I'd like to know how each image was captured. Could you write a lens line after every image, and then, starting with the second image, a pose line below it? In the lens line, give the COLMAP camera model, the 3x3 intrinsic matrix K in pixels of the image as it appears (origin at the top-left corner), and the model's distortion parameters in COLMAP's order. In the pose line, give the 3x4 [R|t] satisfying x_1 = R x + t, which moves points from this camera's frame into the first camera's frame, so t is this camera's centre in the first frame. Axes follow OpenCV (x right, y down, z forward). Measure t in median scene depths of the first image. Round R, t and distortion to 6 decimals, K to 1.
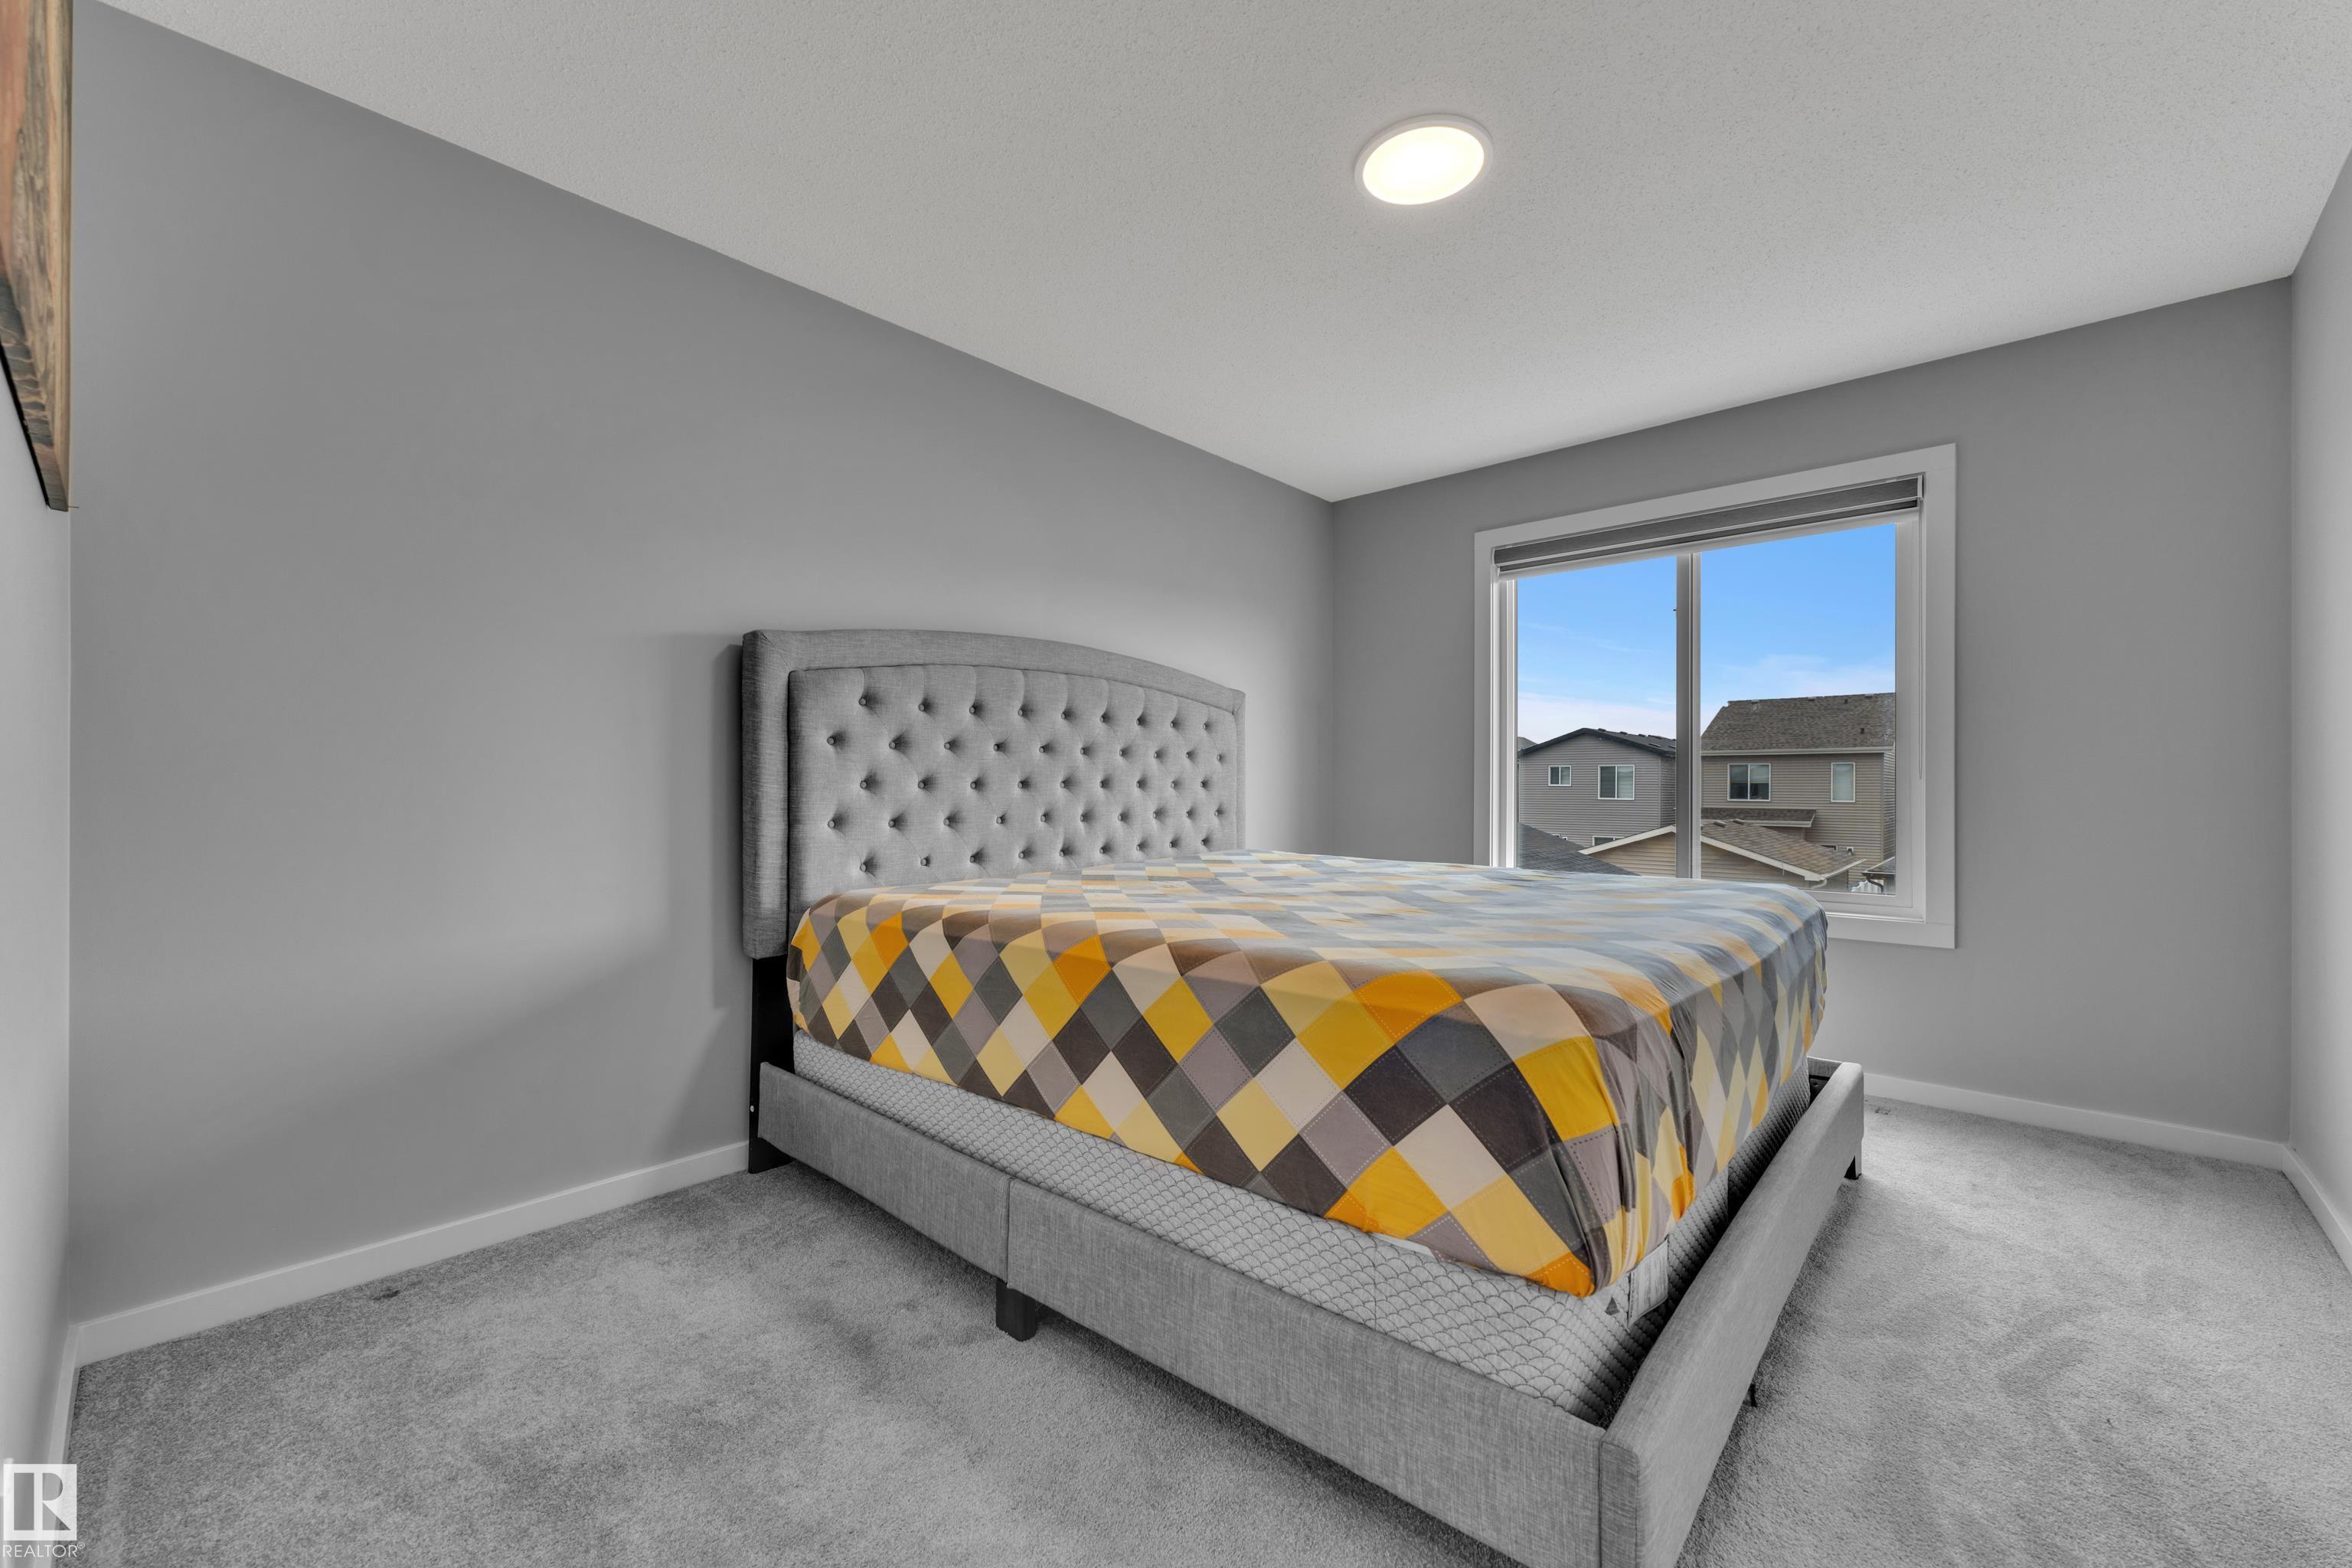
lens RADIAL K [[945.7, 0, 1168.1], [0, 945.7, 785.0], [0, 0, 1]] dist [-0.001358, 0.000025]
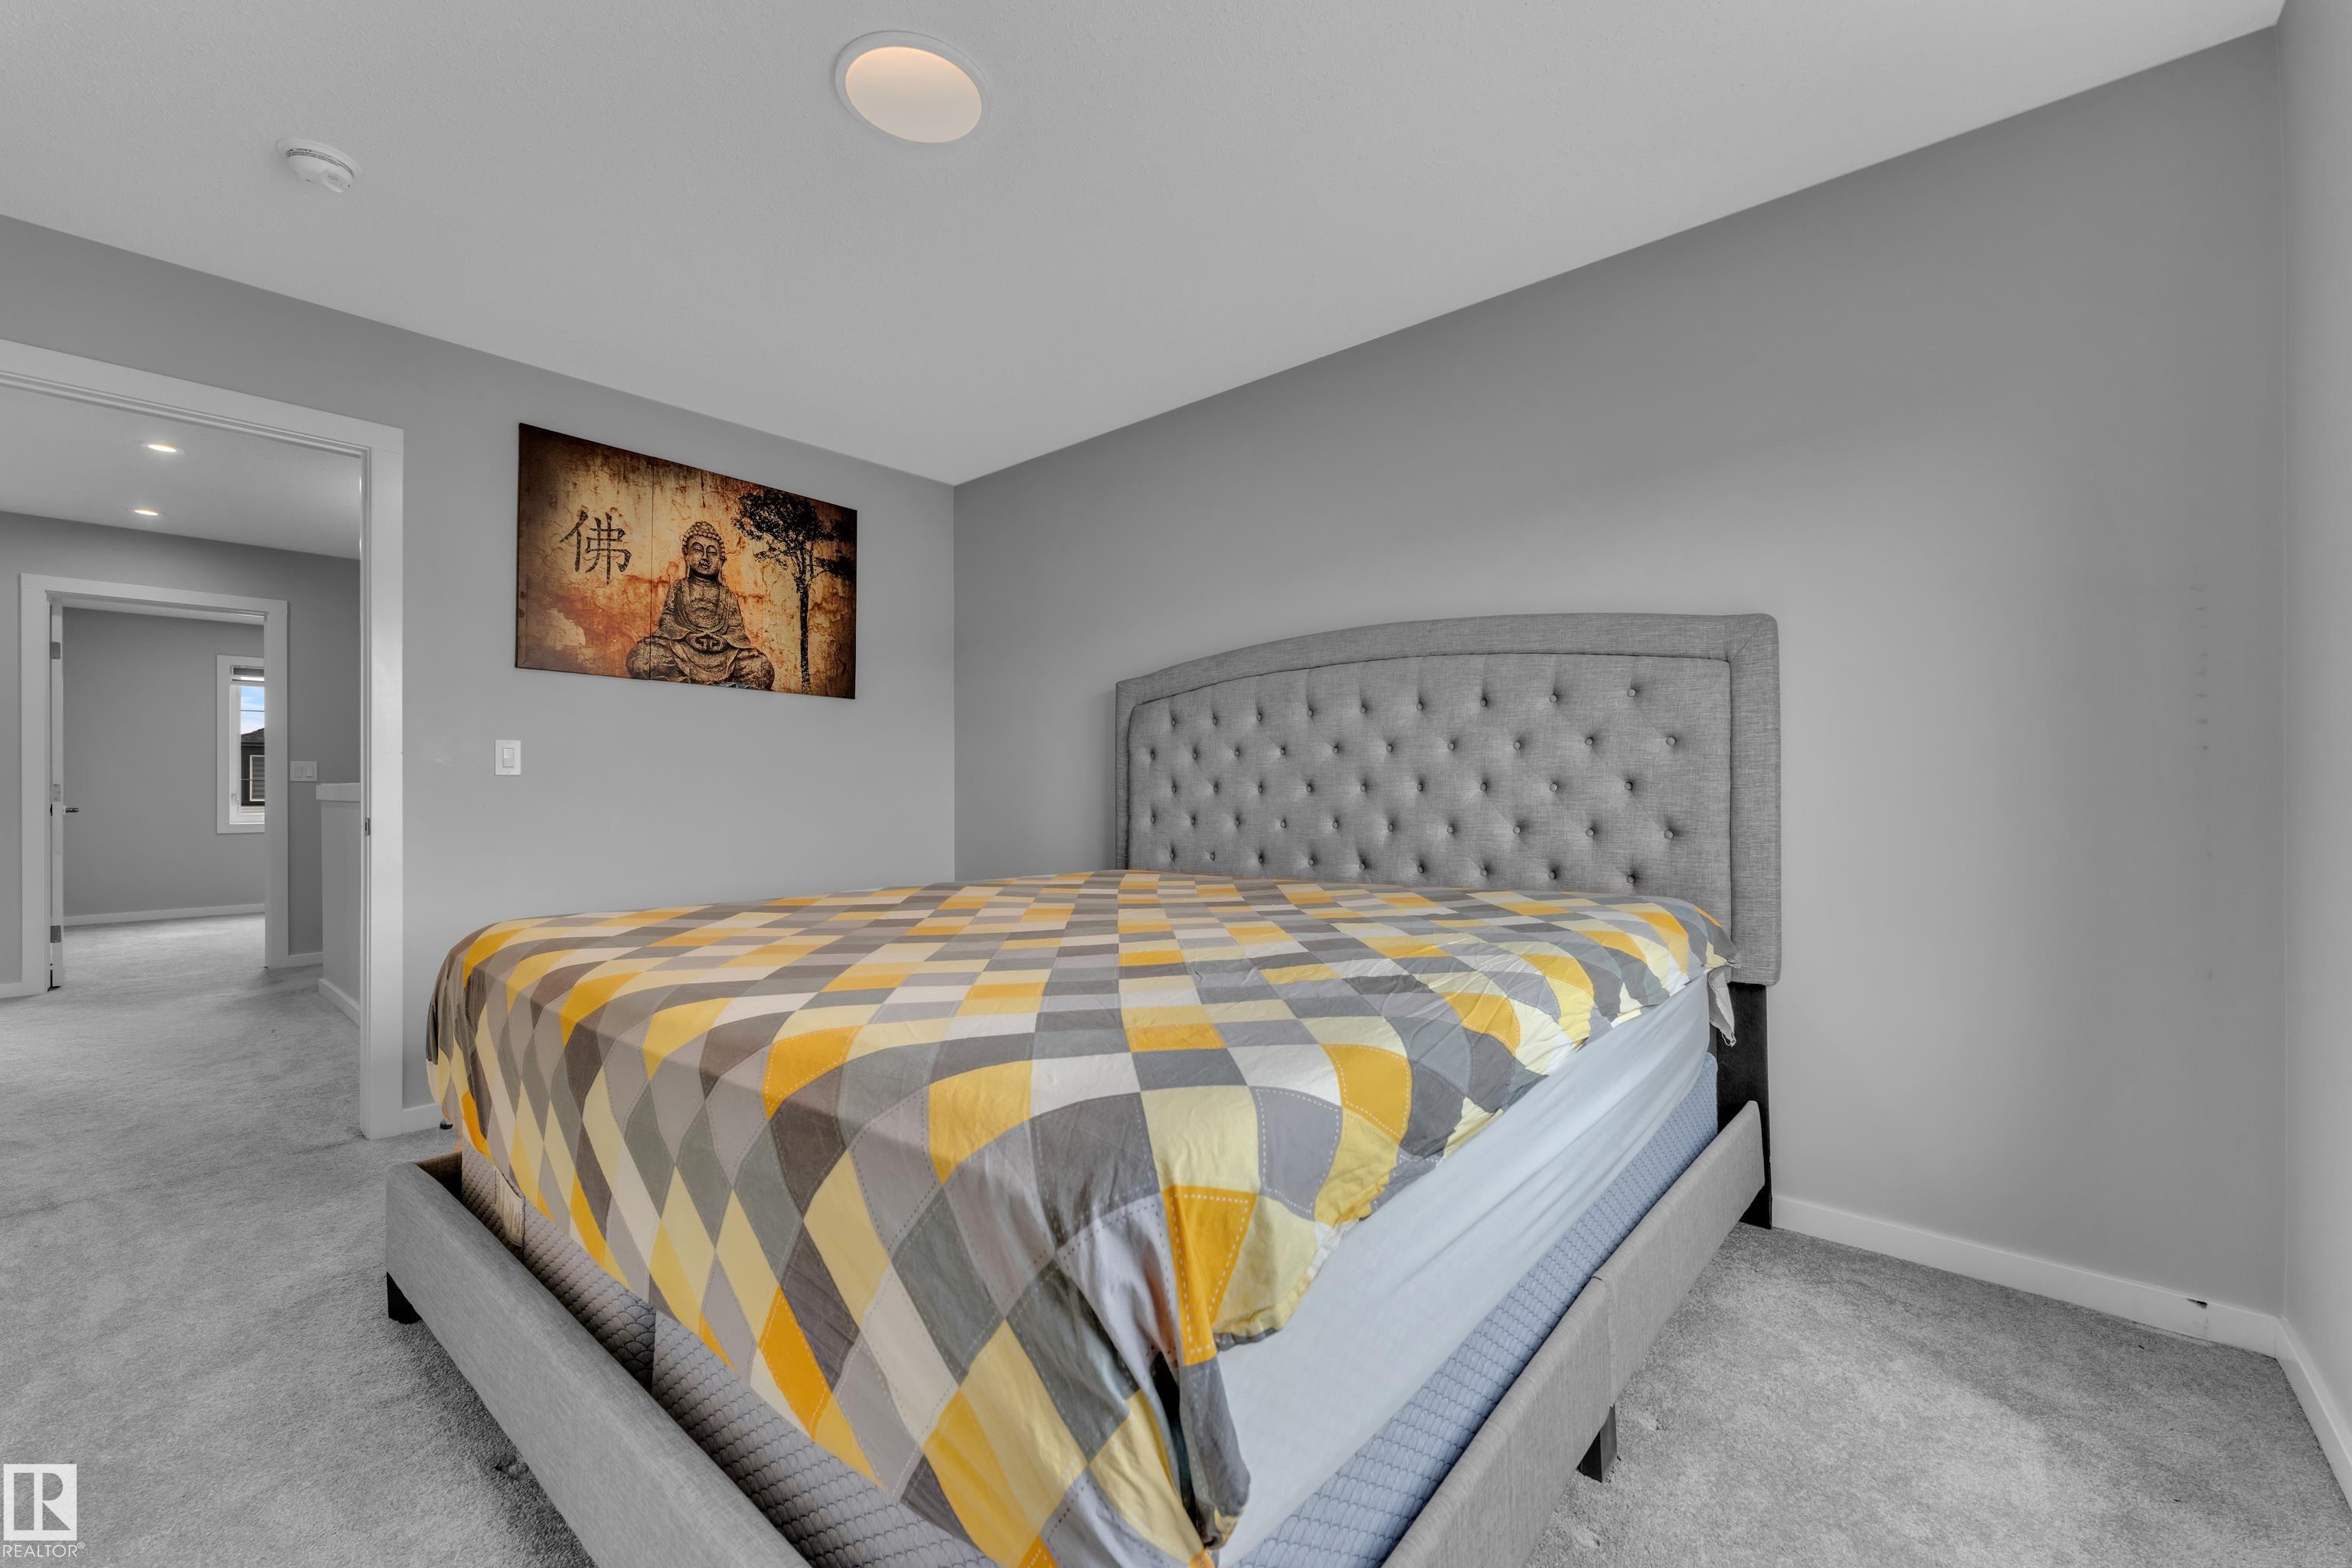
lens RADIAL K [[945.7, 0, 1191.1], [0, 945.7, 775.0], [0, 0, 1]] dist [-0.001358, 0.000025]
pose [[0.035229, -0.010376, -0.999325, 1.014608], [0.011567, 0.999883, -0.009974, -0.005746], [0.999312, -0.011208, 0.035345, 1.059684]]
